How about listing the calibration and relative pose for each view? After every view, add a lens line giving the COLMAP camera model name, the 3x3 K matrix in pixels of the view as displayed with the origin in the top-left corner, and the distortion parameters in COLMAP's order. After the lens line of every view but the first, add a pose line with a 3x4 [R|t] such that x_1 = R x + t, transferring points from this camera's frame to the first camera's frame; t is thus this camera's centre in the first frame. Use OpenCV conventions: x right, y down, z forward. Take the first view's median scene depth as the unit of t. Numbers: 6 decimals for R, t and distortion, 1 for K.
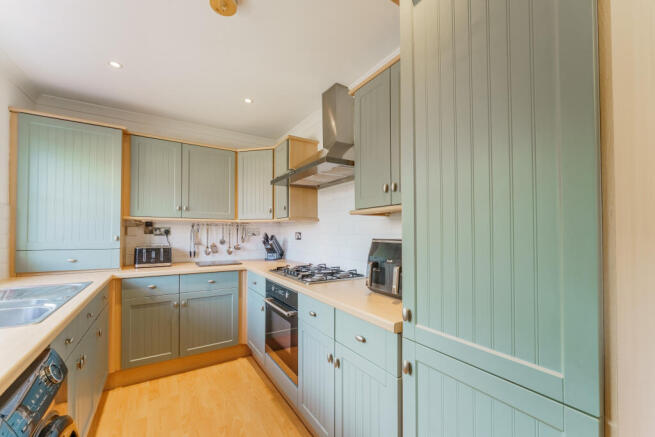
lens RADIAL K [[268.2, 0, 328.7], [0, 268.2, 230.5], [0, 0, 1]] dist [-0.001102, 0.000212]
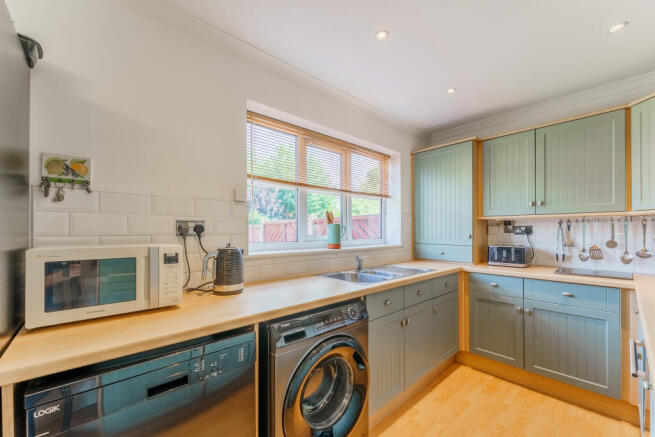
lens RADIAL K [[268.2, 0, 321.0], [0, 268.2, 230.3], [0, 0, 1]] dist [-0.001102, 0.000212]
pose [[0.141835, -0.005514, -0.989875, 0.228506], [0.013115, 0.999907, -0.003690, -0.001691], [0.989803, -0.012458, 0.141895, 0.188479]]
